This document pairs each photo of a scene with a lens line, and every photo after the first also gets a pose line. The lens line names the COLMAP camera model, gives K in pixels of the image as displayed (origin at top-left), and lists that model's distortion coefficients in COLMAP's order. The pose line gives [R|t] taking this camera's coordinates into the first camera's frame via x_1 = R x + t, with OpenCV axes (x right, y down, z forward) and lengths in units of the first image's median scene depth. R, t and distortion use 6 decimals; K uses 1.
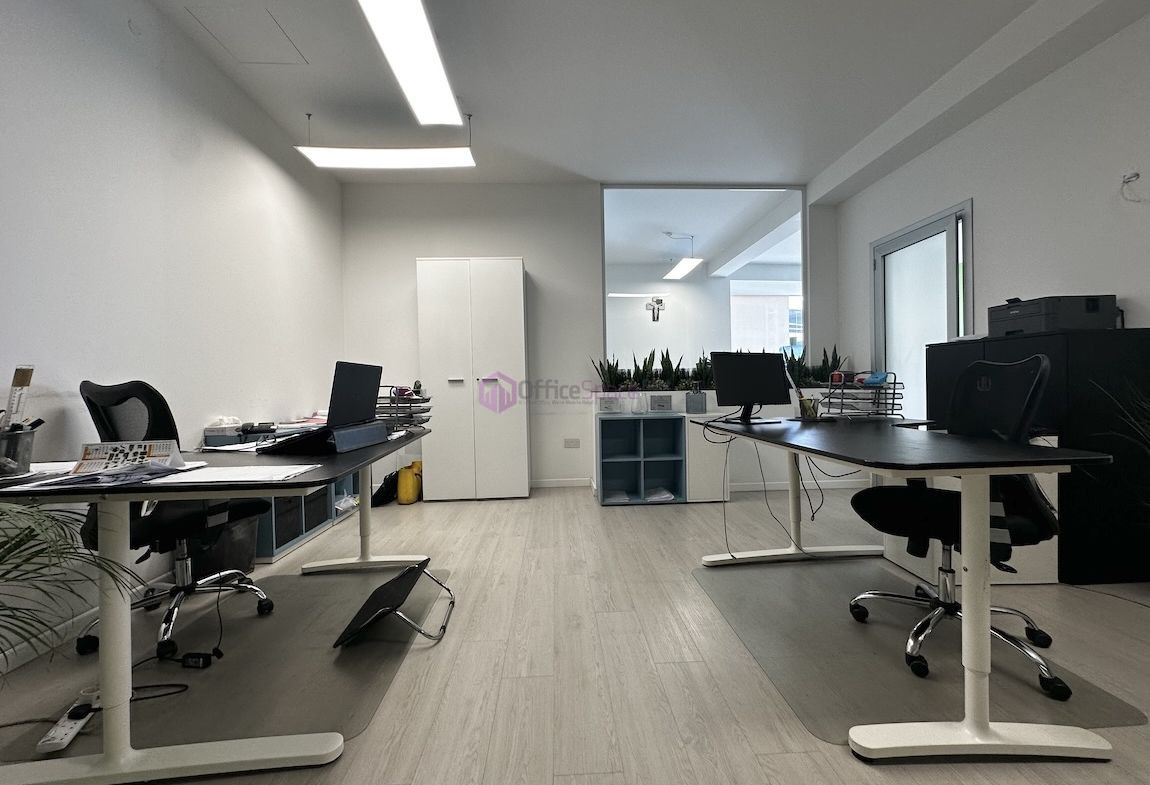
lens RADIAL K [[458.0, 0, 575.0], [0, 458.0, 392.5], [0, 0, 1]] dist [-0.000901, 0.000112]
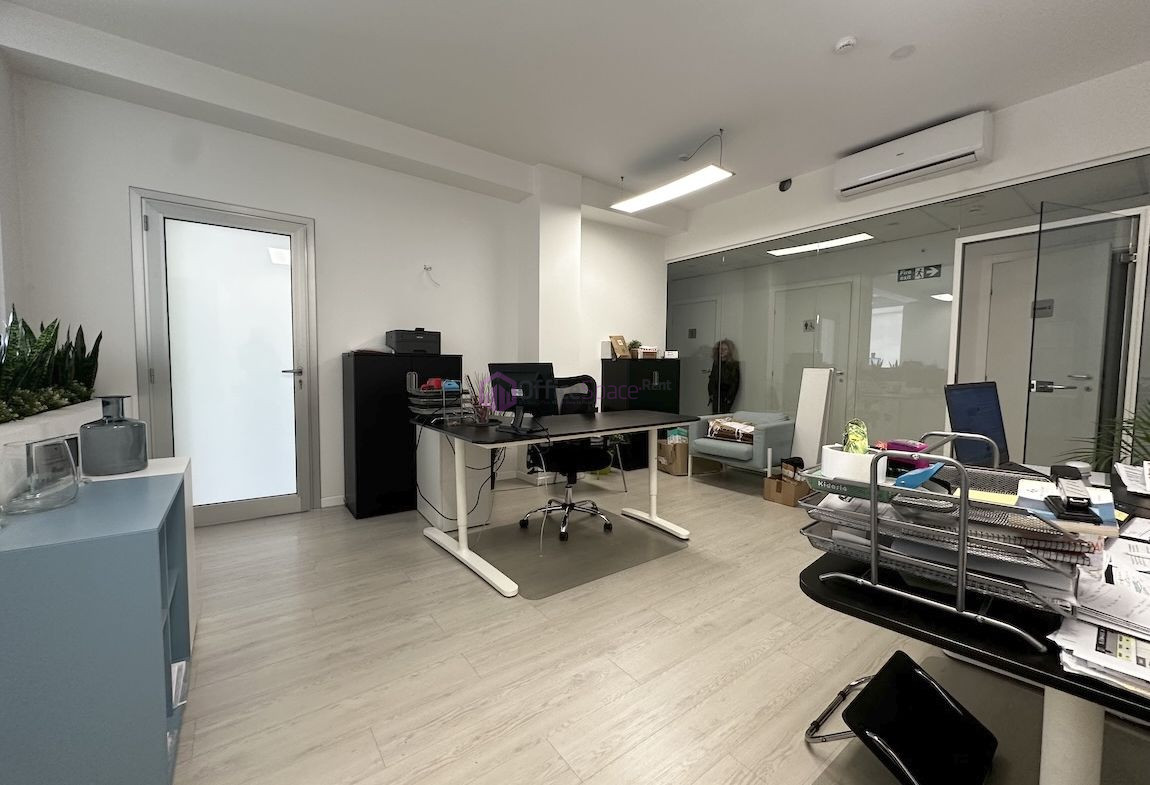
lens RADIAL K [[458.0, 0, 575.0], [0, 458.0, 392.5], [0, 0, 1]] dist [-0.000901, 0.000112]
pose [[-0.563226, -0.036916, 0.825478, -0.442975], [0.013404, 0.998462, 0.053797, -0.060116], [-0.826194, 0.041365, -0.561865, 1.196659]]
